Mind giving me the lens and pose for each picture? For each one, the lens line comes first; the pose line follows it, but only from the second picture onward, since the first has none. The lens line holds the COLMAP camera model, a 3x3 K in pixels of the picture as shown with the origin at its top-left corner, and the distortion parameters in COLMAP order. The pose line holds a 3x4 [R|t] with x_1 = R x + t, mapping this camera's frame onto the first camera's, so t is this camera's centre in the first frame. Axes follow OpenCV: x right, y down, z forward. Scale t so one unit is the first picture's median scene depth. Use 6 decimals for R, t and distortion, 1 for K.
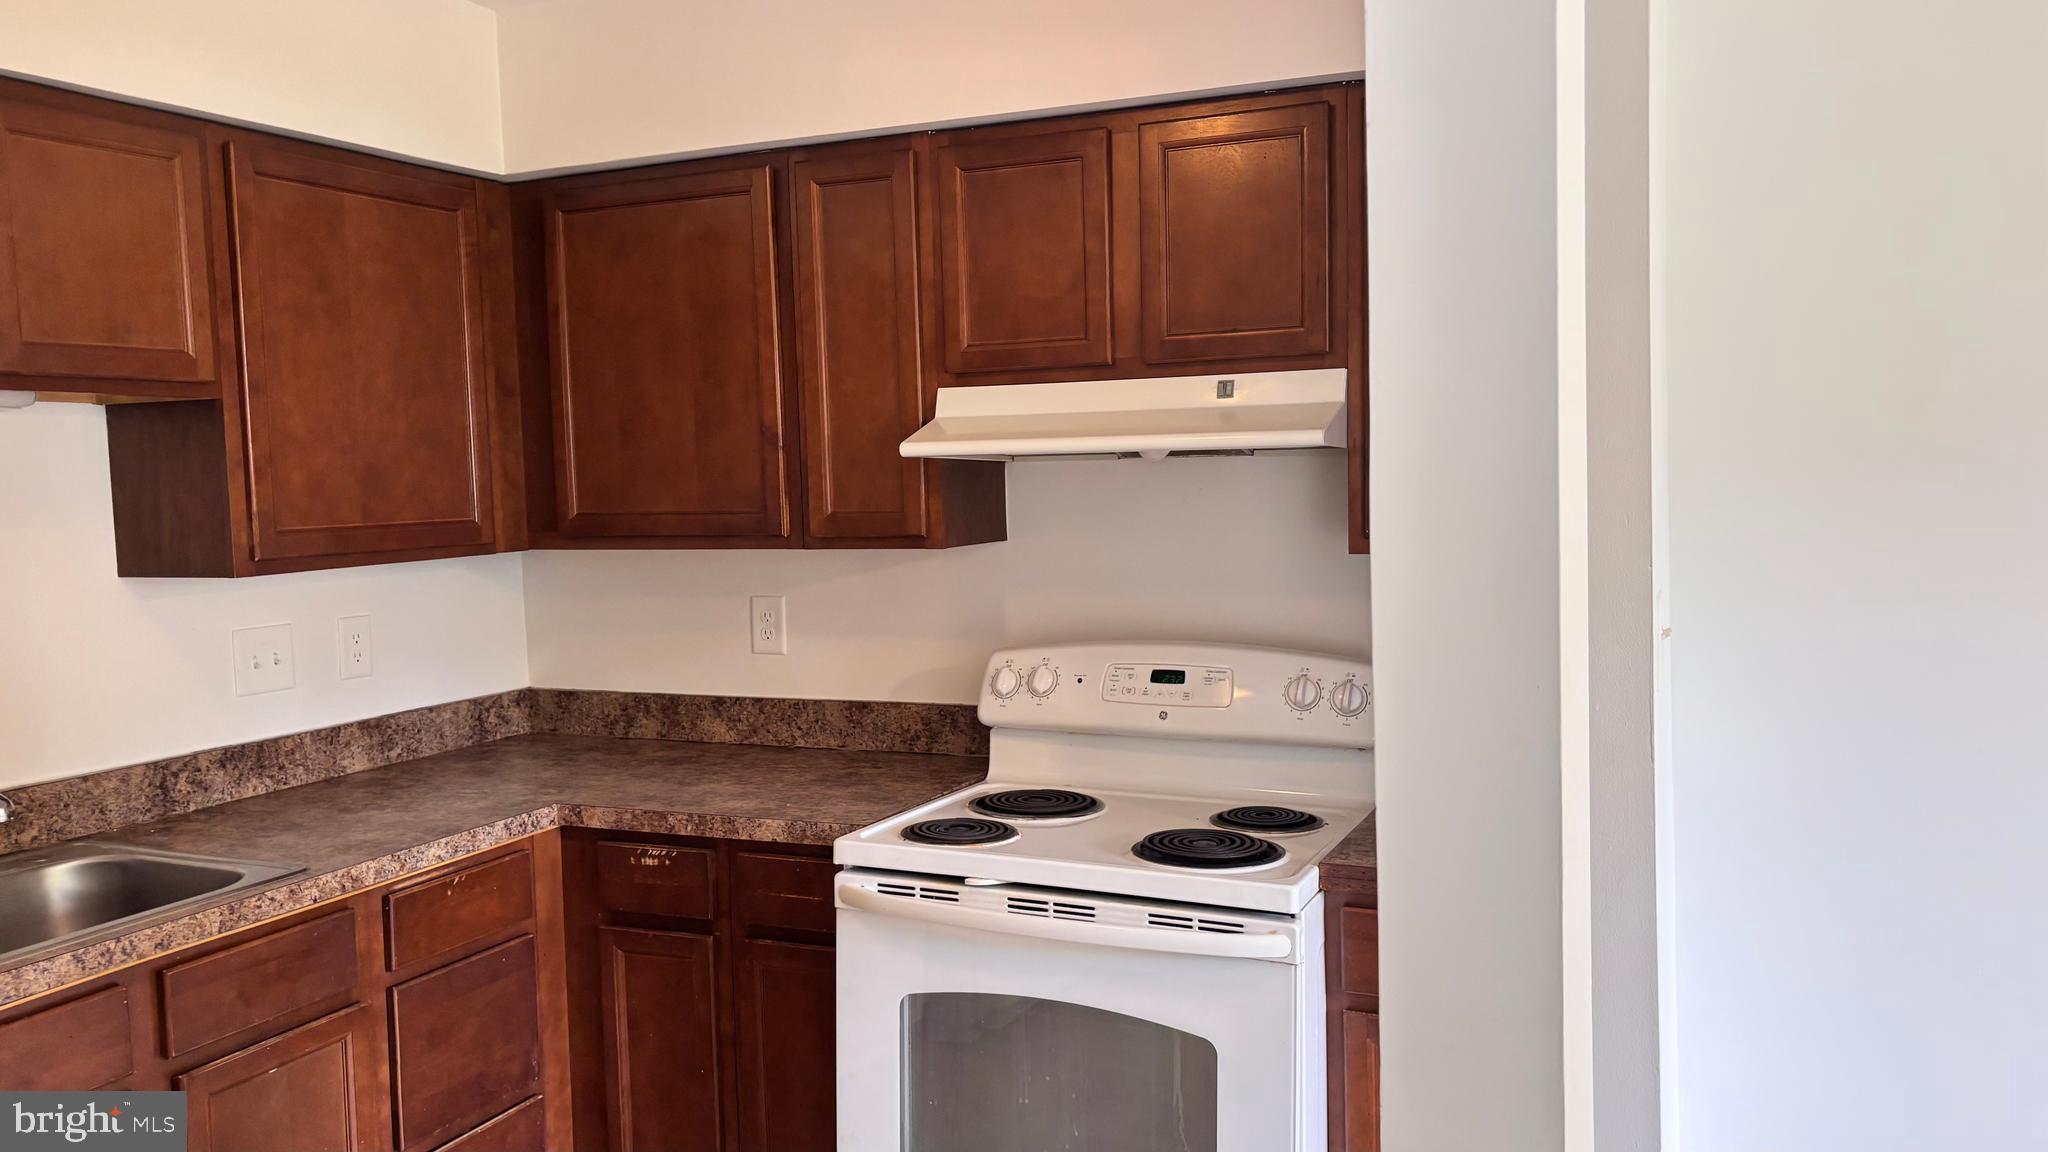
lens RADIAL K [[1556.5, 0, 1031.3], [0, 1556.5, 574.3], [0, 0, 1]] dist [0.040551, -0.033983]
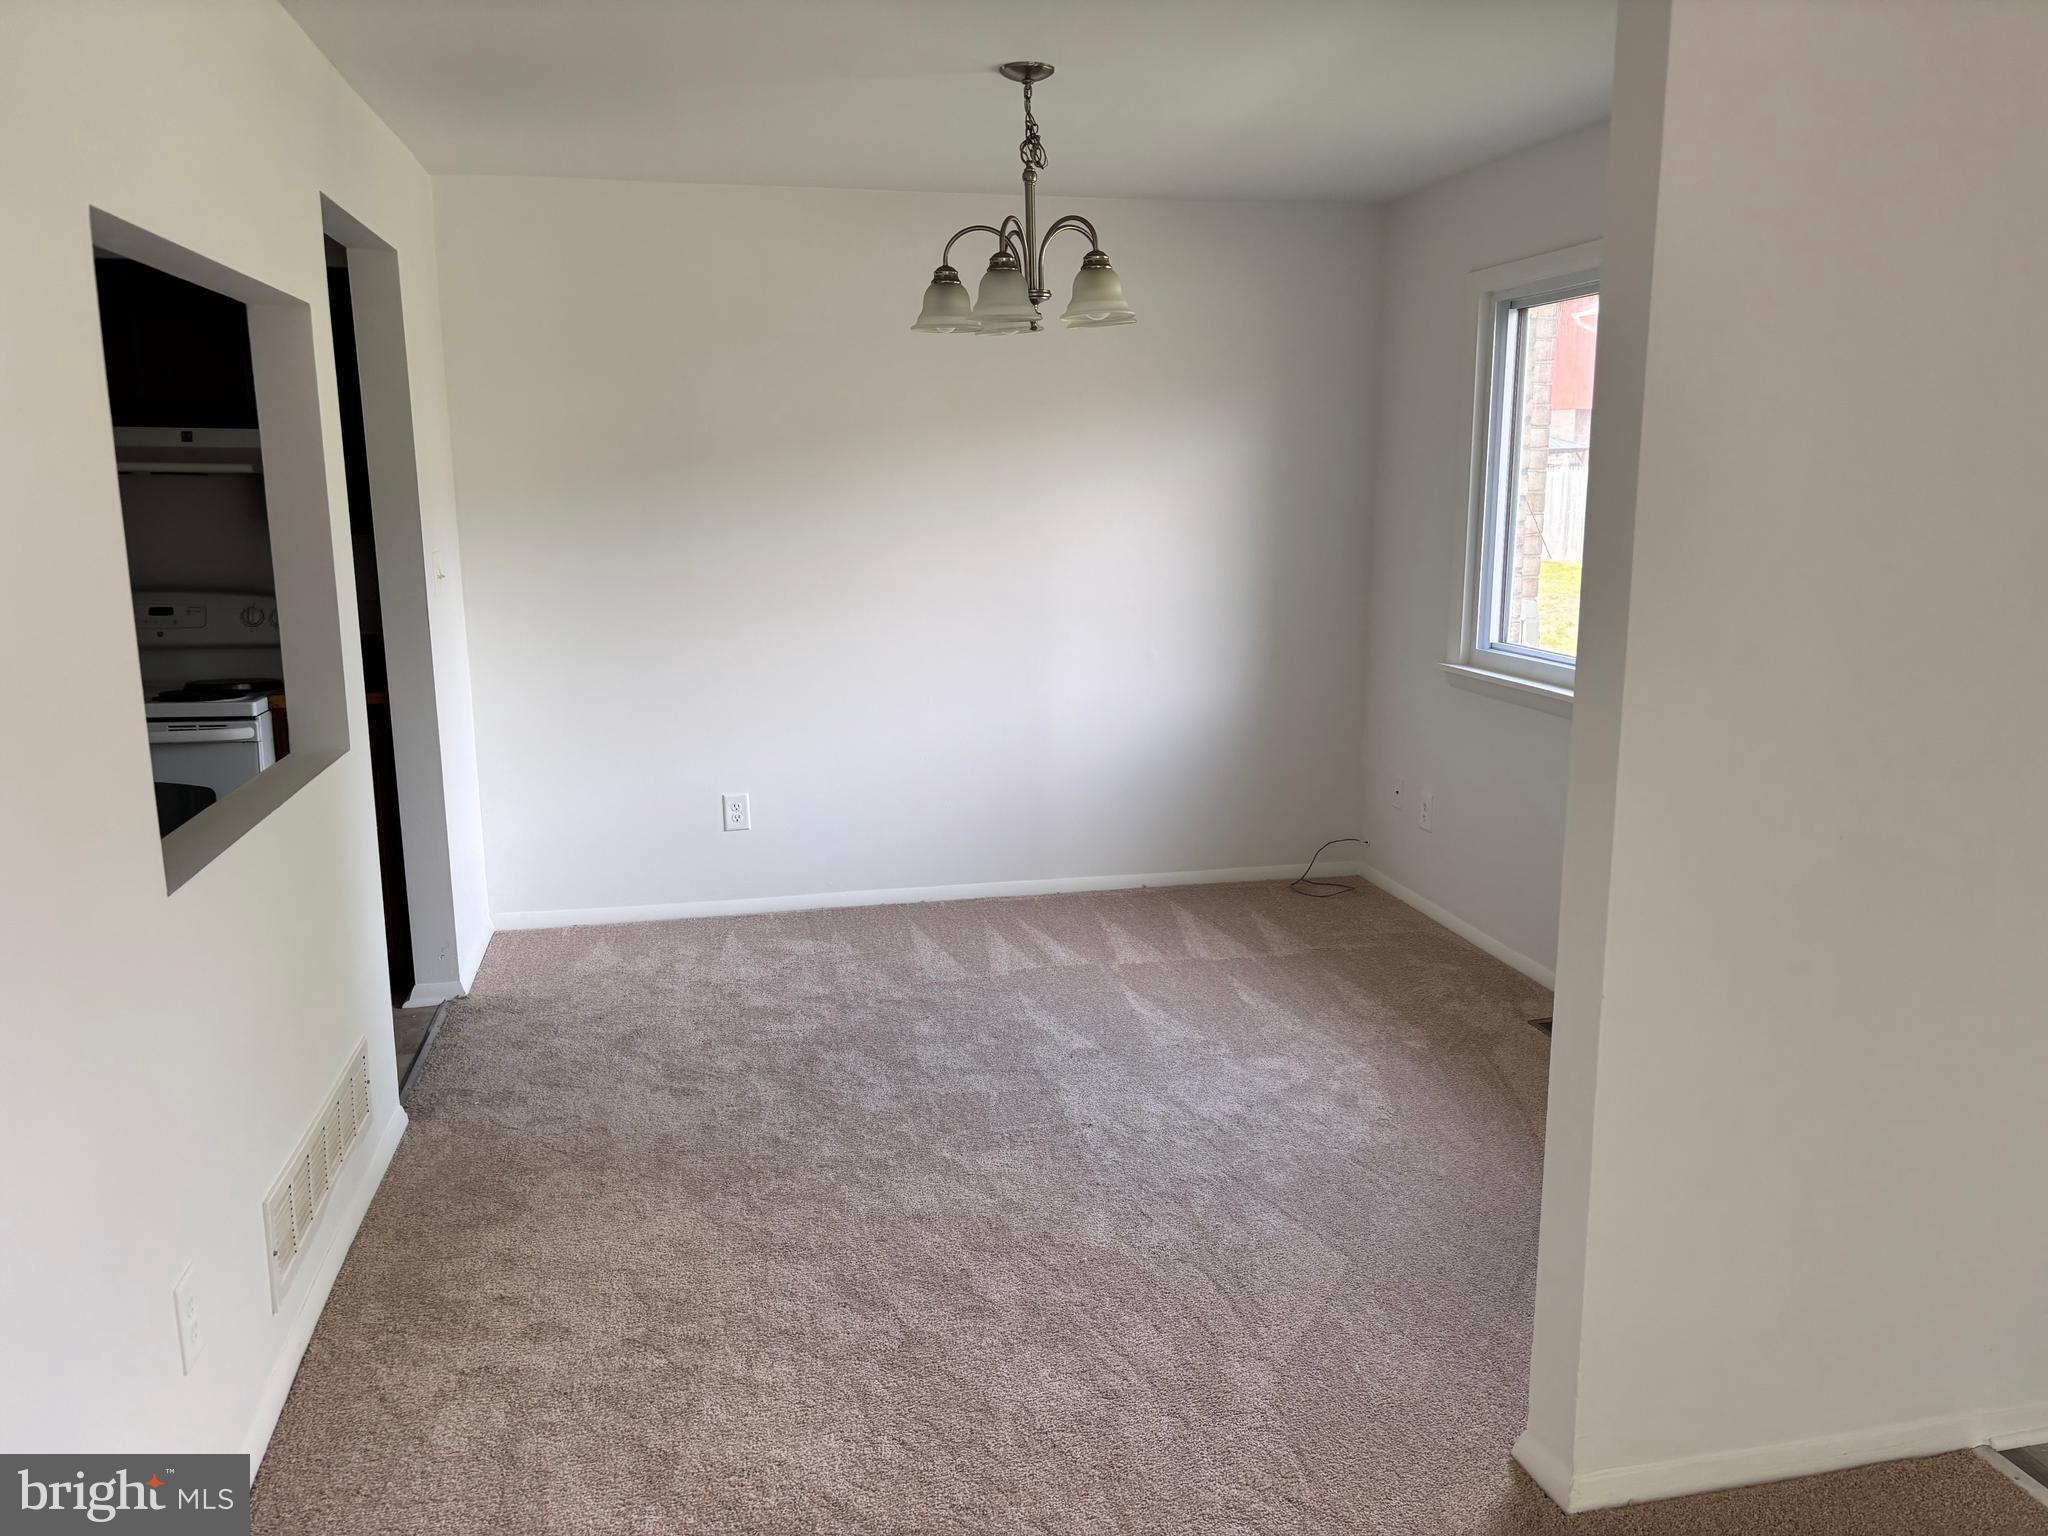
lens RADIAL K [[1531.1, 0, 1020.2], [0, 1531.1, 771.4], [0, 0, 1]] dist [0.018493, -0.018471]
pose [[0.806869, -0.088750, 0.584026, -0.147322], [0.026898, 0.993144, 0.113759, 0.075312], [-0.590118, -0.076079, 0.803724, -0.877024]]
